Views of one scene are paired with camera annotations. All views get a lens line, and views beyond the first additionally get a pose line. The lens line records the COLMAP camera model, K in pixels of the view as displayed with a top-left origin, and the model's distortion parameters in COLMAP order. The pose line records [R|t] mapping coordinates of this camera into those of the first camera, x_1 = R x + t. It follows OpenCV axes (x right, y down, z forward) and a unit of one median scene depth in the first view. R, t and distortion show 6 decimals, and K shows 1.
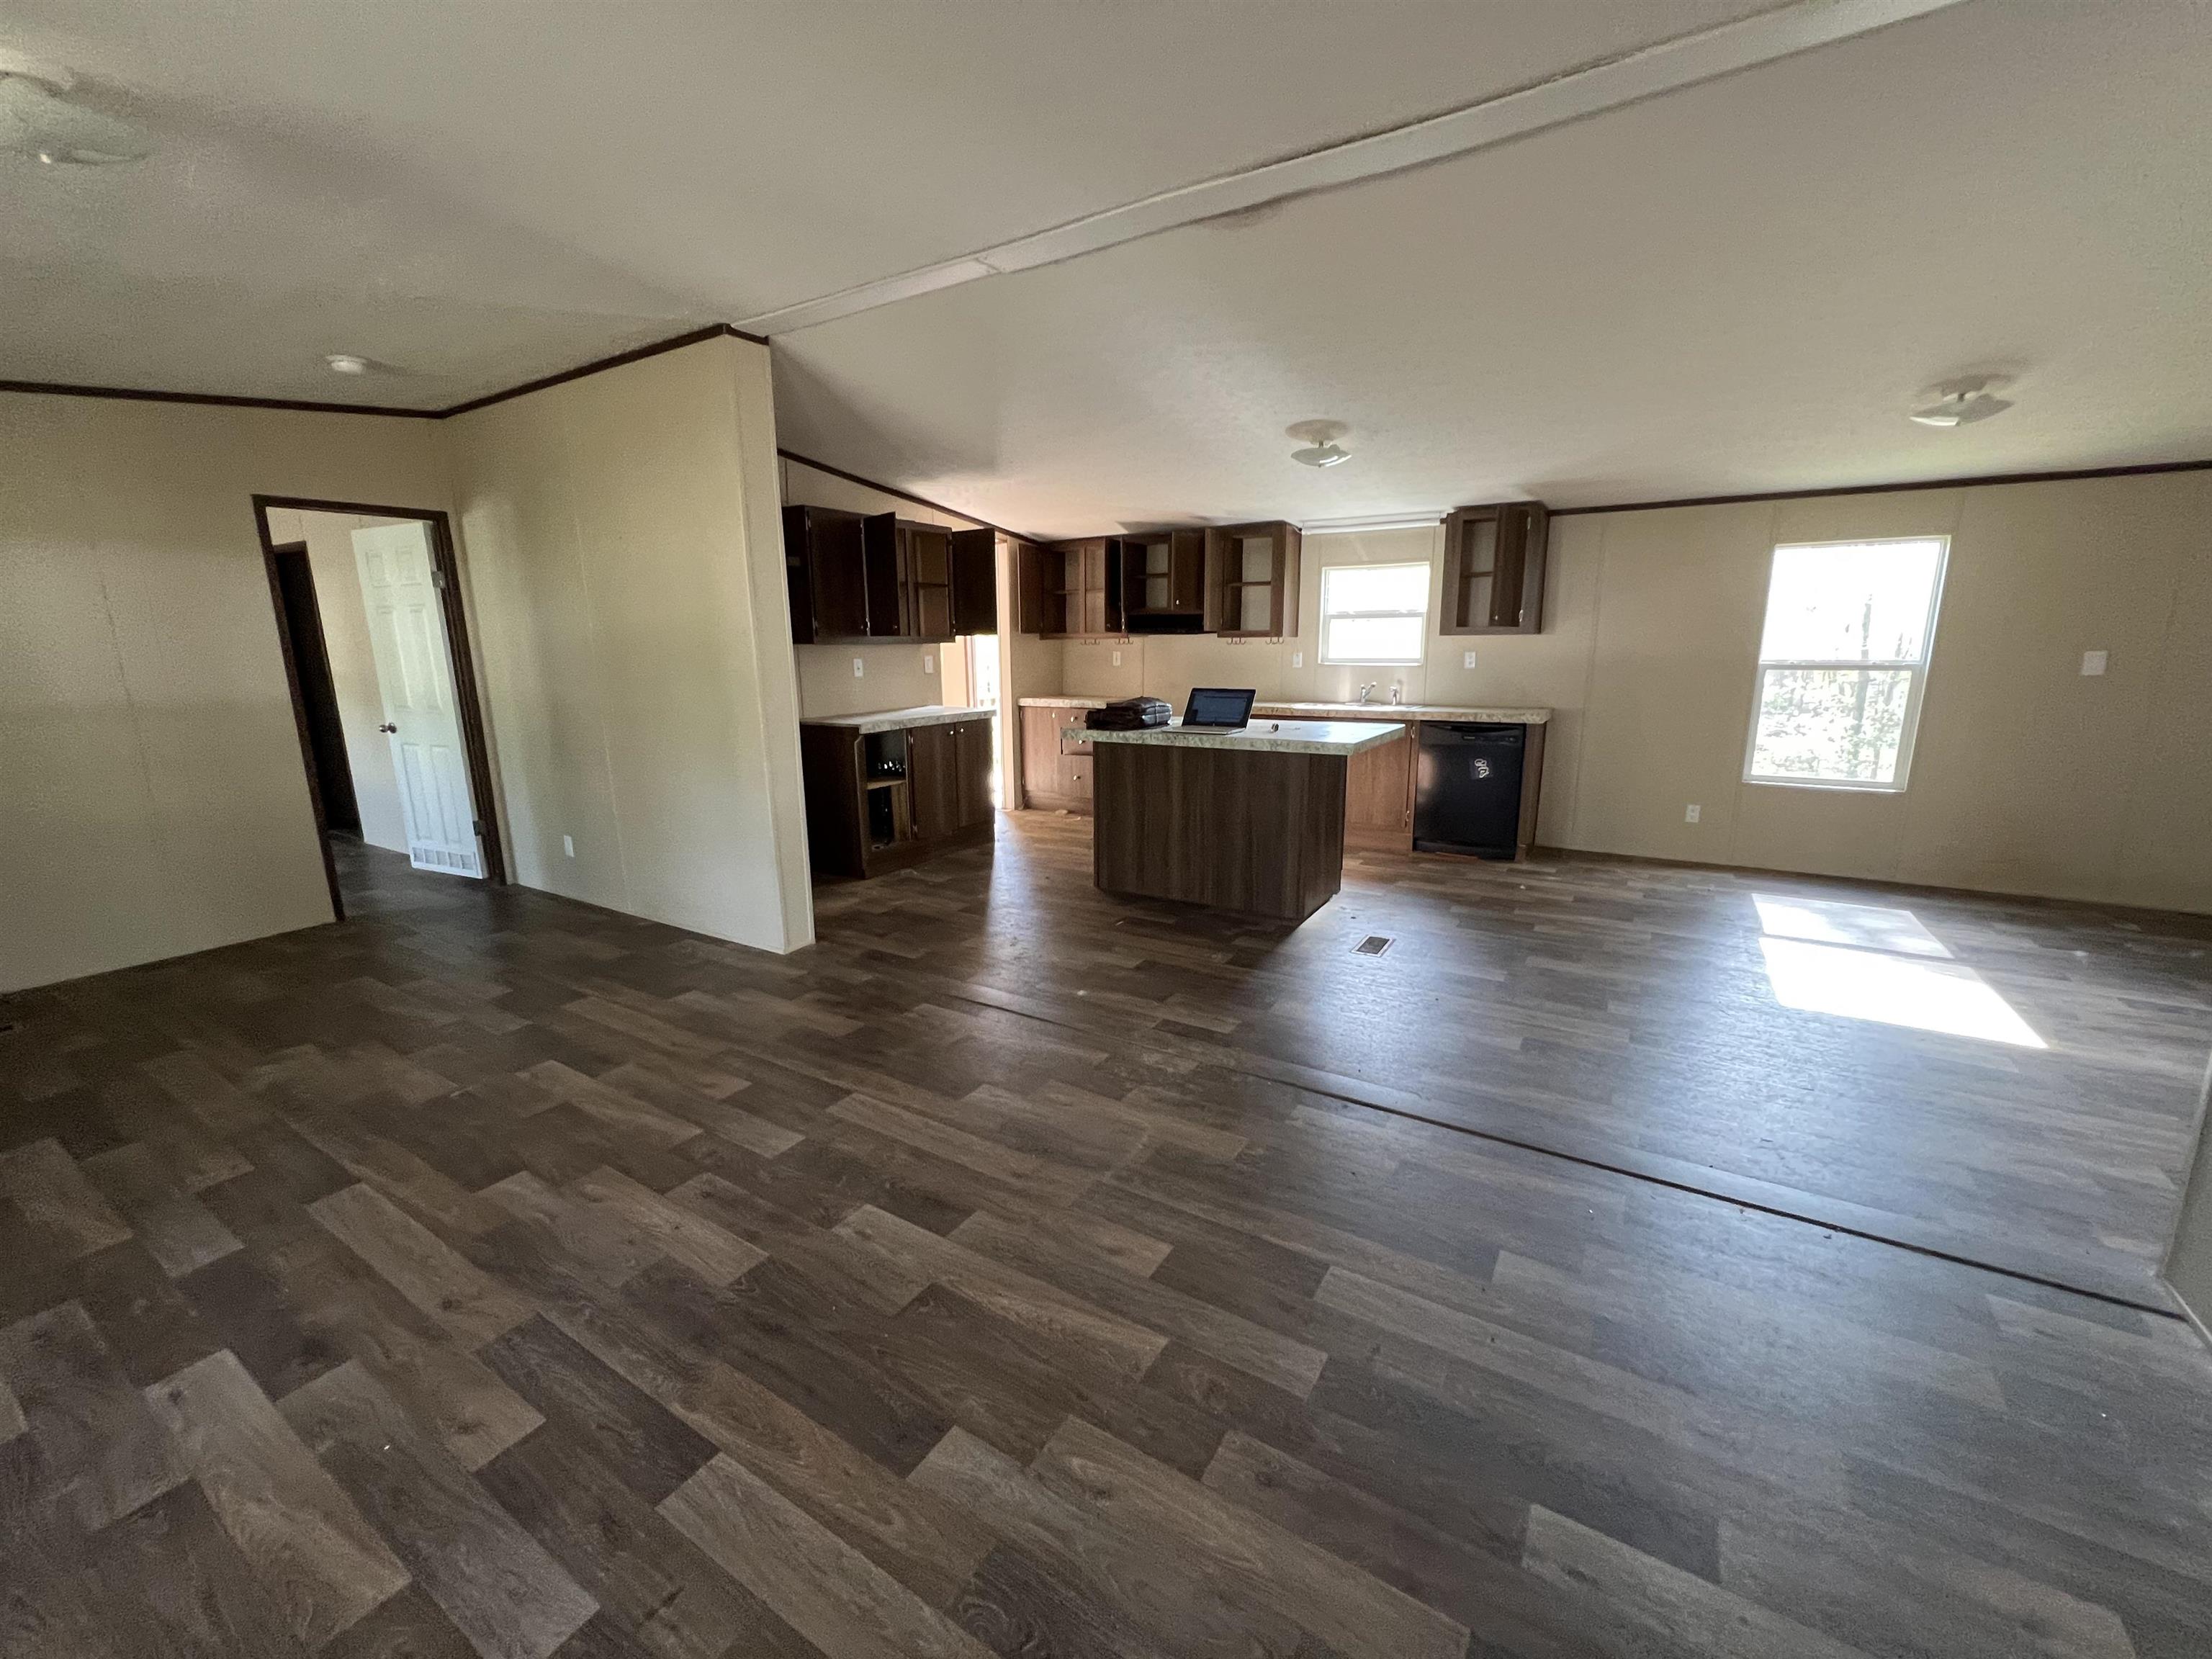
lens RADIAL K [[873.2, 0, 1105.6], [0, 873.2, 843.5], [0, 0, 1]] dist [-0.001509, -0.000392]
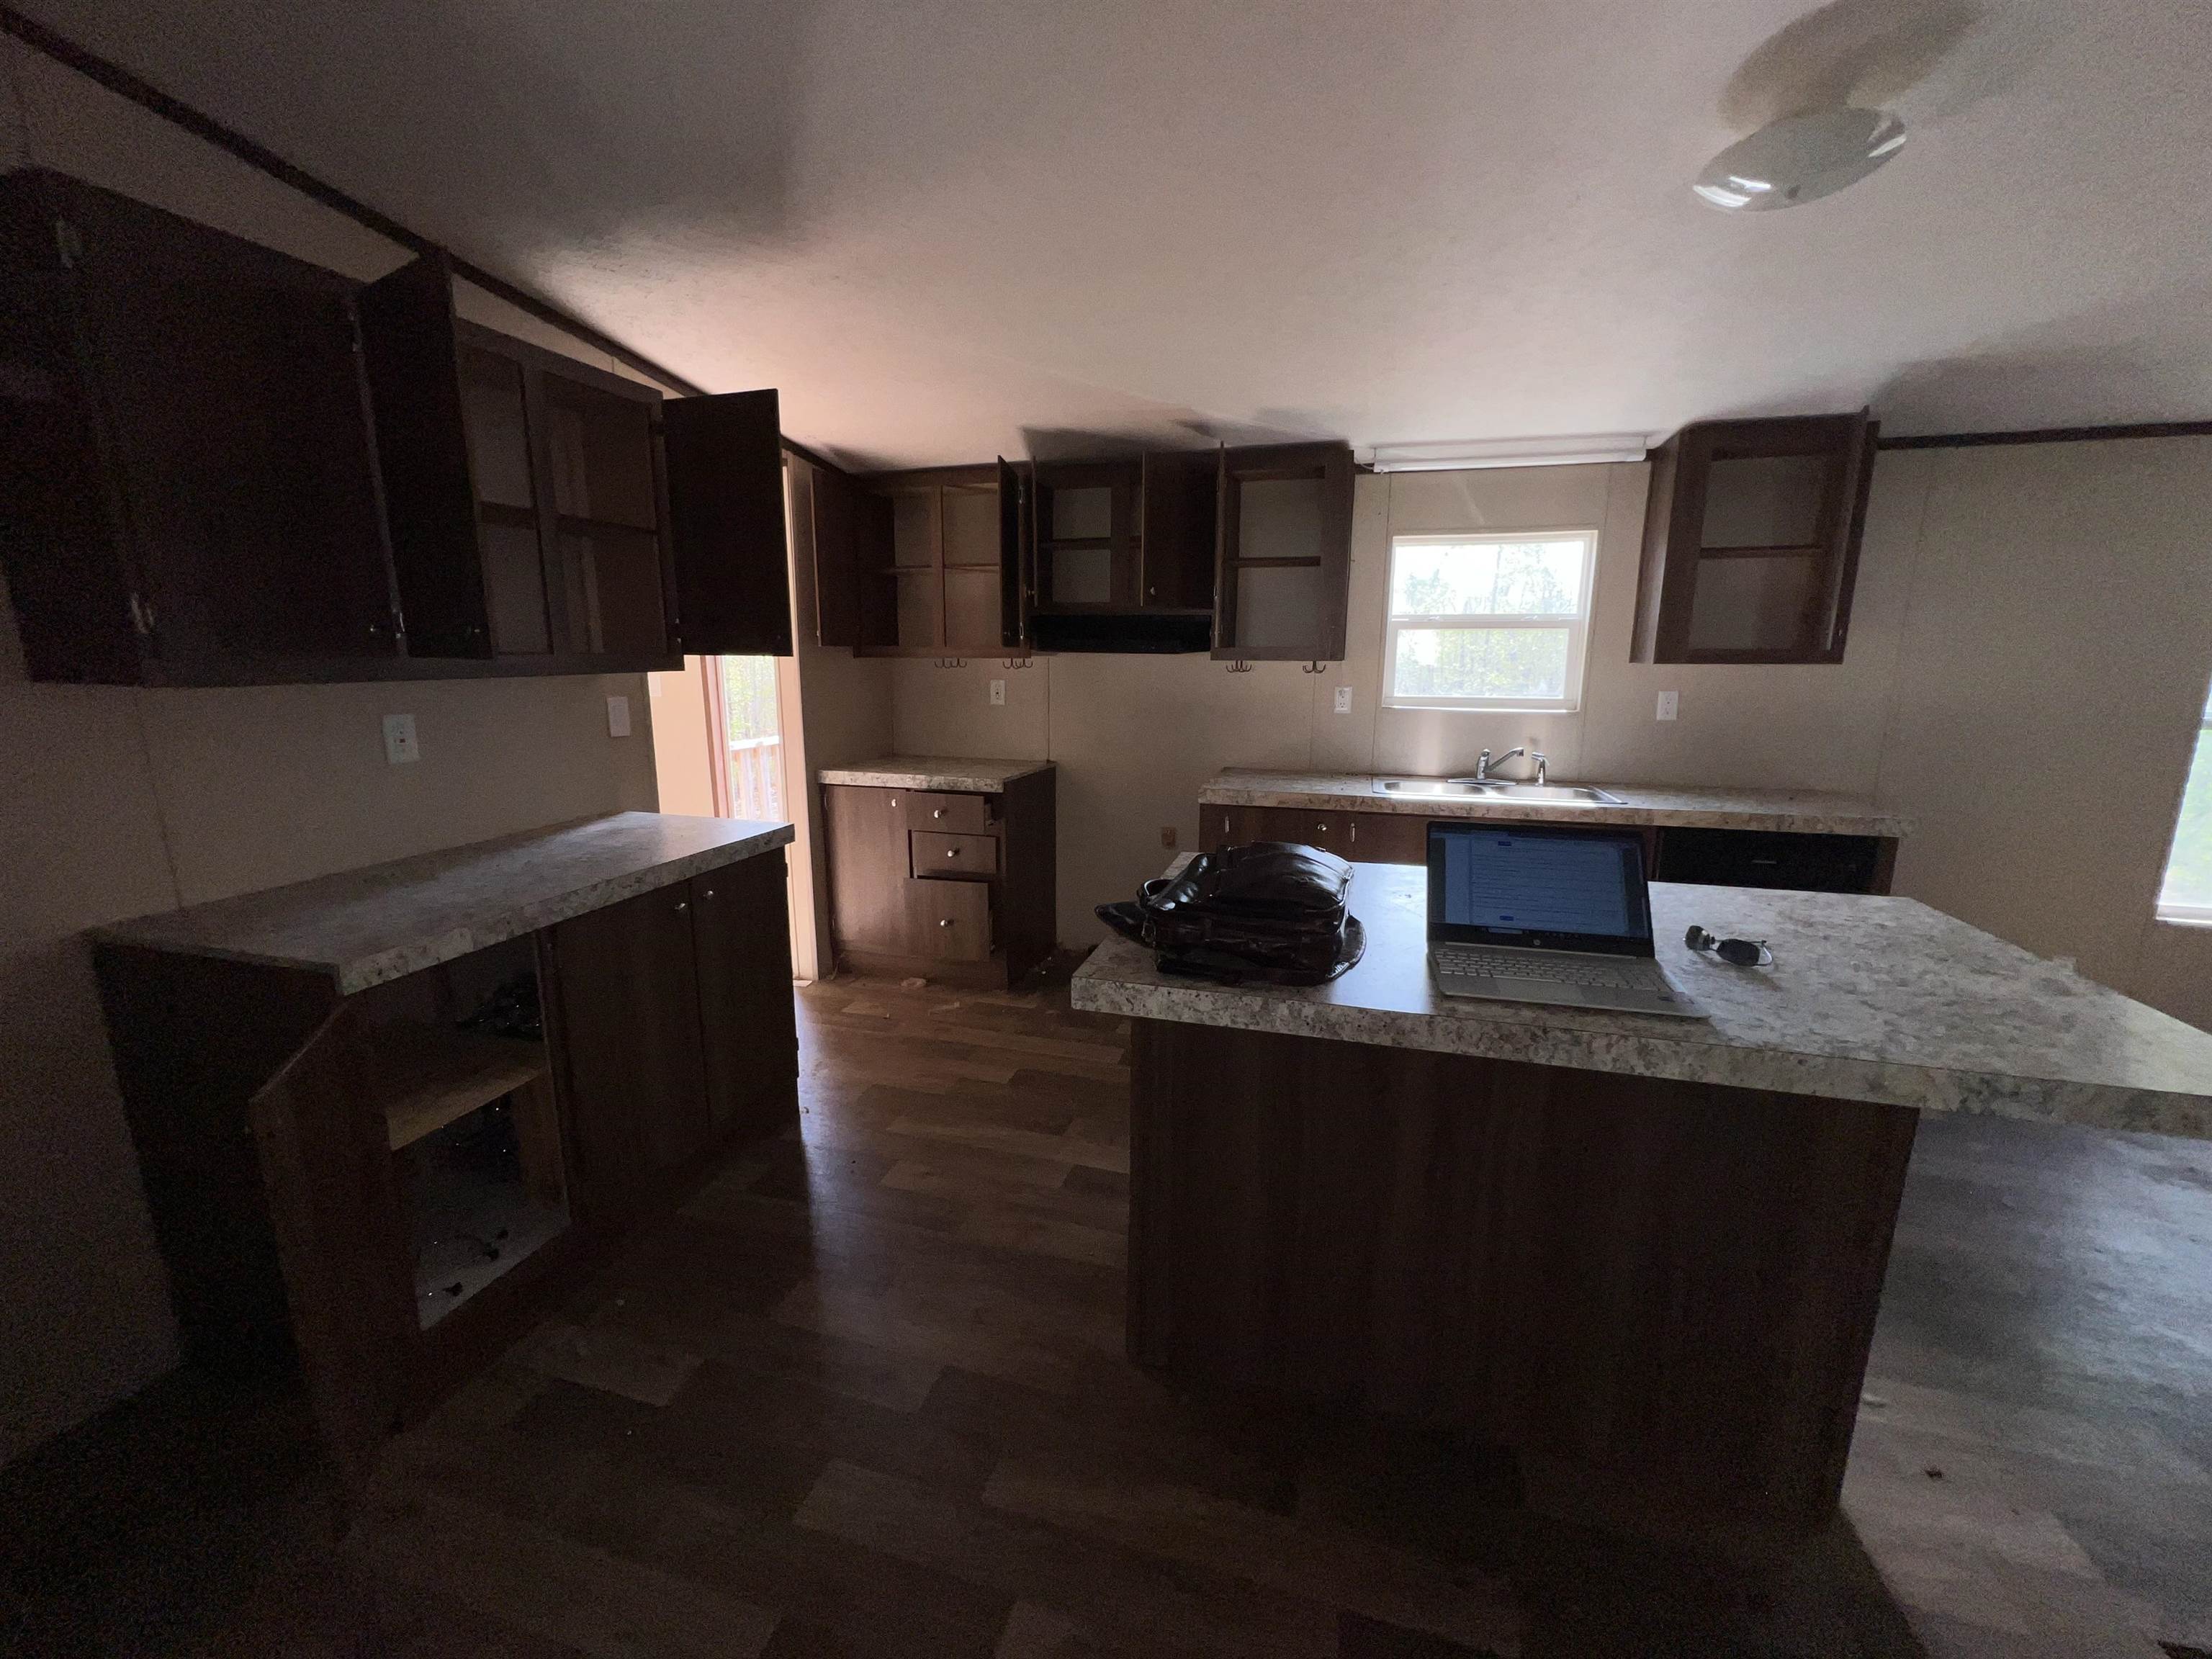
lens RADIAL K [[890.3, 0, 1107.2], [0, 890.3, 827.6], [0, 0, 1]] dist [0.000096, -0.000112]
pose [[0.963167, -0.042427, 0.265537, -0.084363], [0.049026, 0.998630, -0.018271, -0.125845], [-0.264398, 0.030616, 0.963927, 0.490708]]
